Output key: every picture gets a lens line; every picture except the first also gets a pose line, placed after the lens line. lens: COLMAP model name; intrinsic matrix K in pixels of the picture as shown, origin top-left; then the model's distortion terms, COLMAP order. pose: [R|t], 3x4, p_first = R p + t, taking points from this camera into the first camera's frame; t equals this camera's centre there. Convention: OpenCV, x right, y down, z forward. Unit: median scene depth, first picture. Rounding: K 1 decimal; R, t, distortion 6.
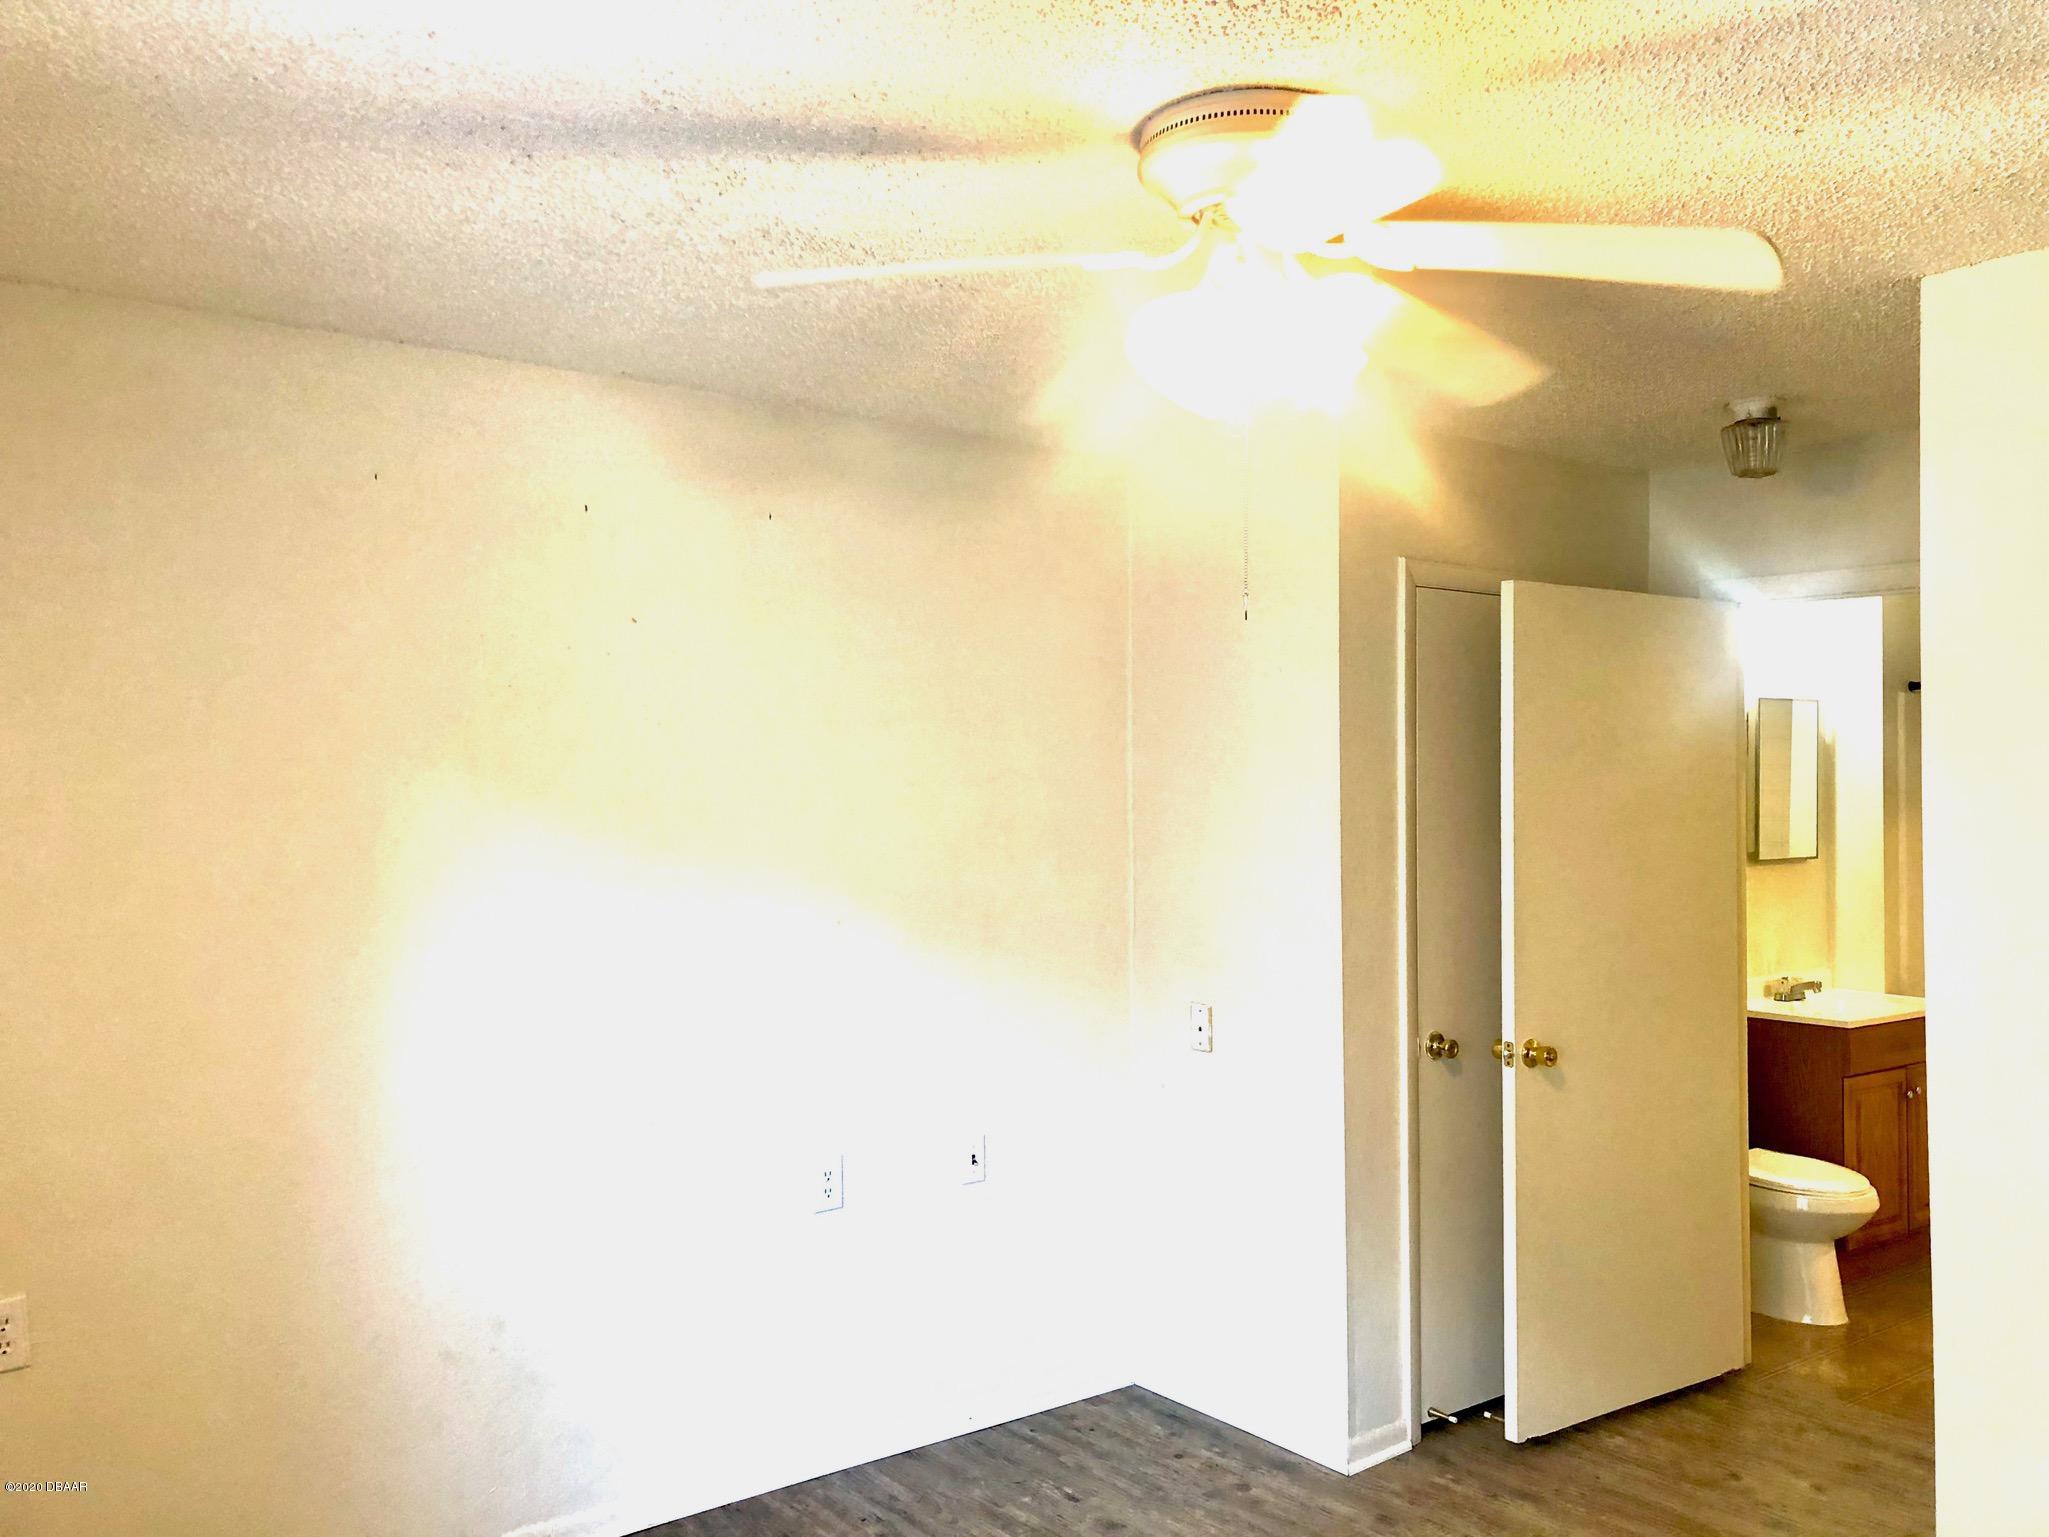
lens RADIAL K [[1678.7, 0, 1018.2], [0, 1678.7, 763.2], [0, 0, 1]] dist [0.055990, -0.041542]
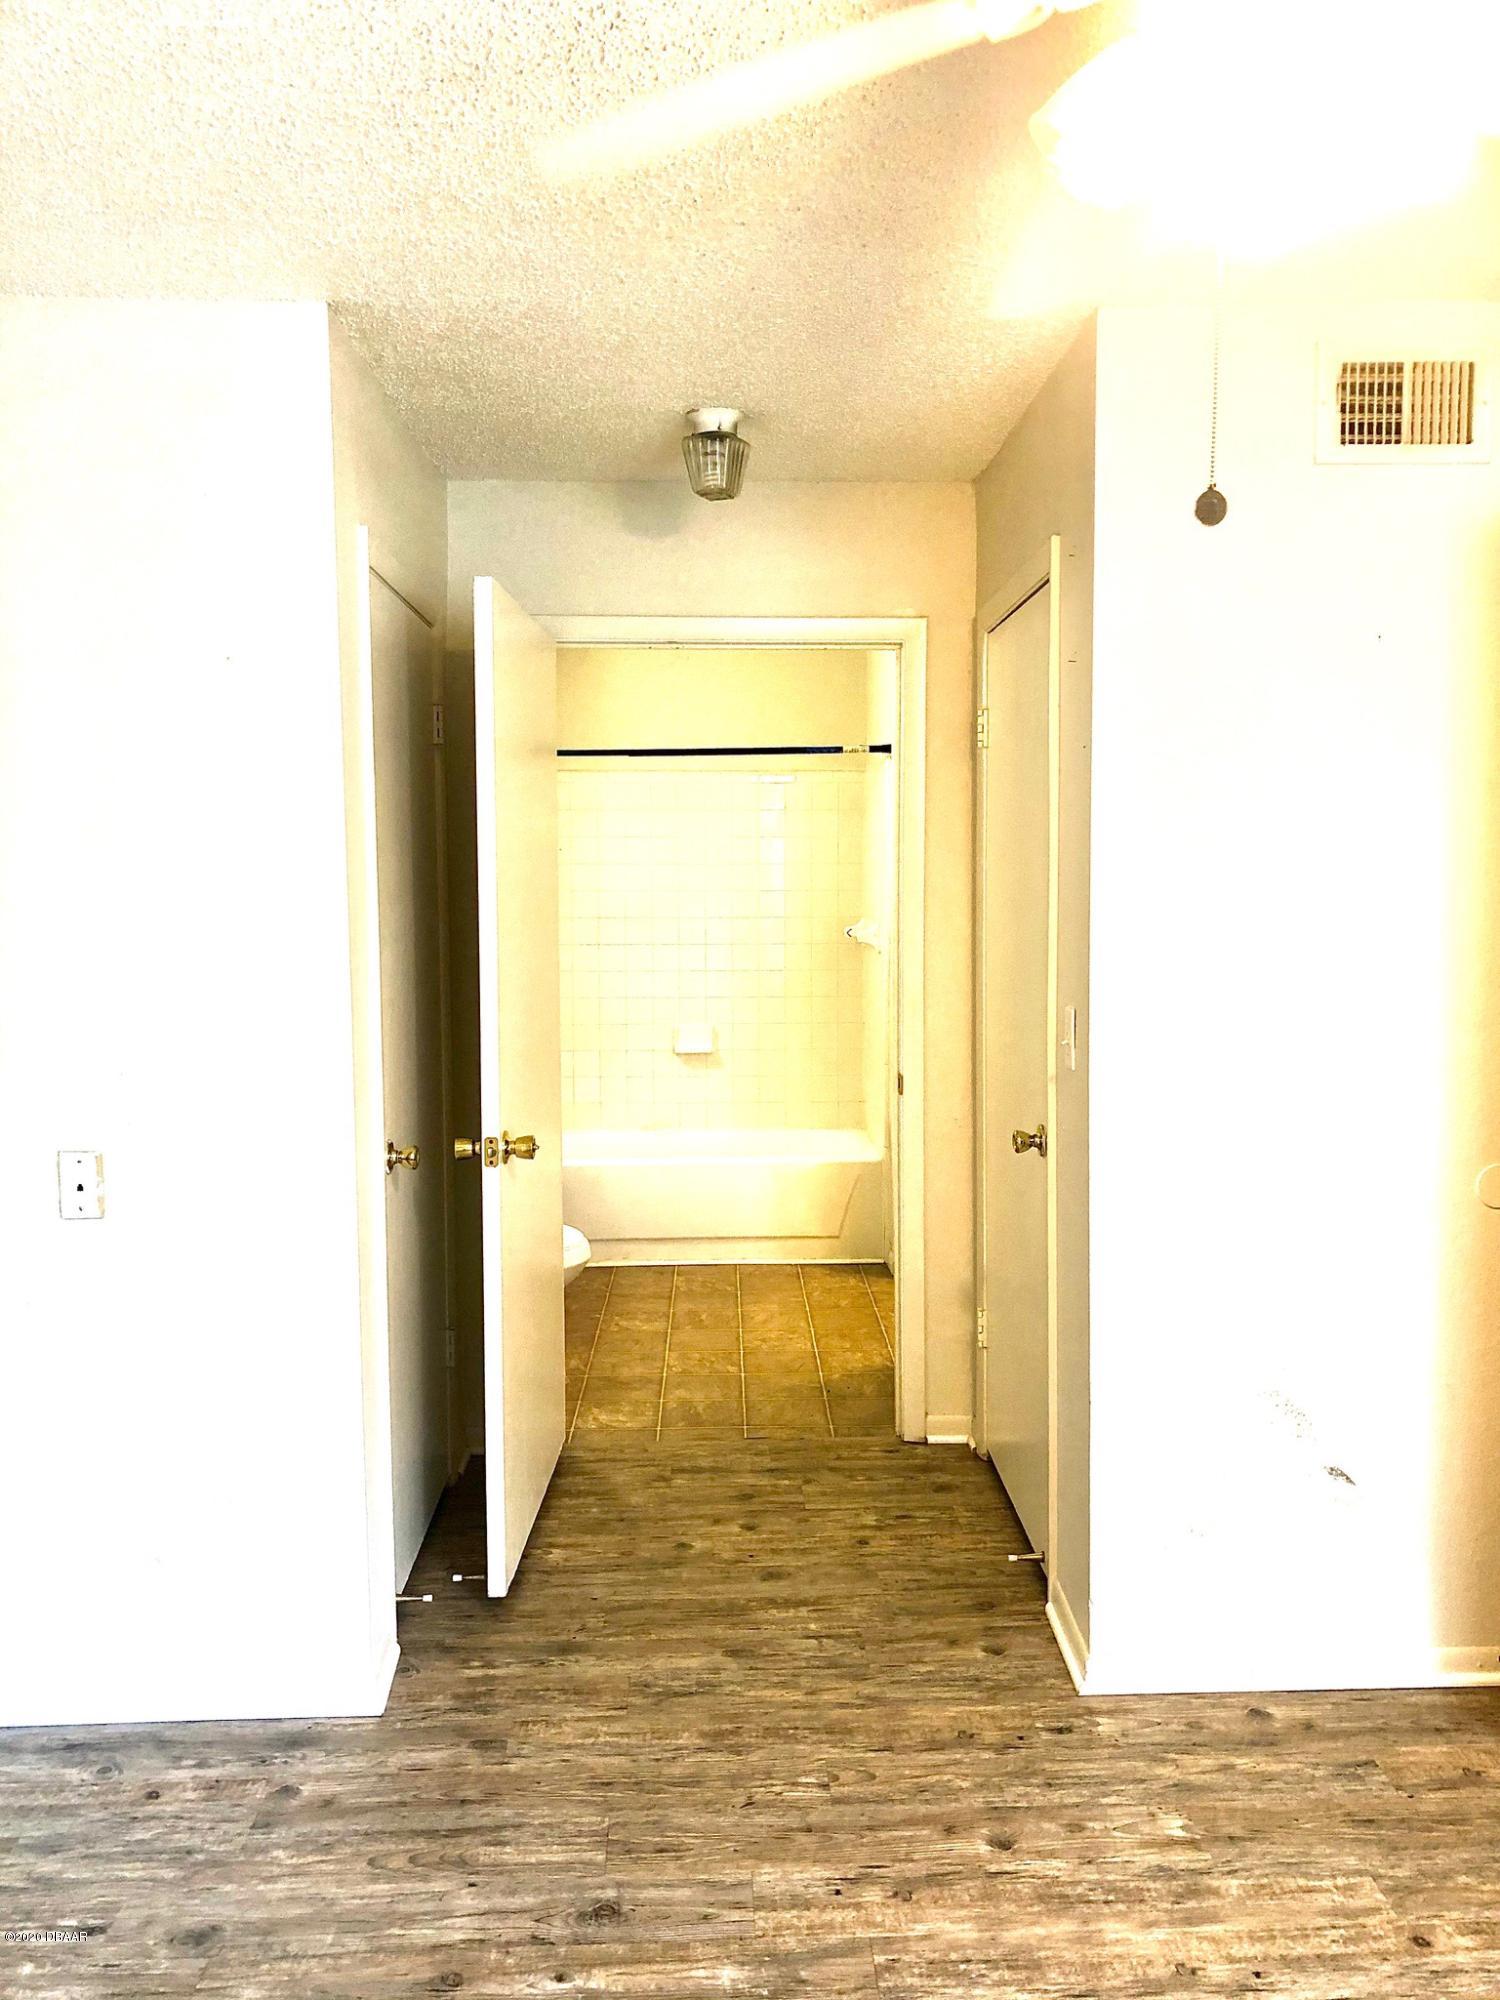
lens RADIAL K [[1638.5, 0, 739.0], [0, 1638.5, 998.0], [0, 0, 1]] dist [0.055990, -0.041542]
pose [[0.597235, -0.069193, 0.799076, -0.287440], [0.002761, 0.996443, 0.084220, 0.027467], [-0.802062, -0.048093, 0.595302, 0.423117]]
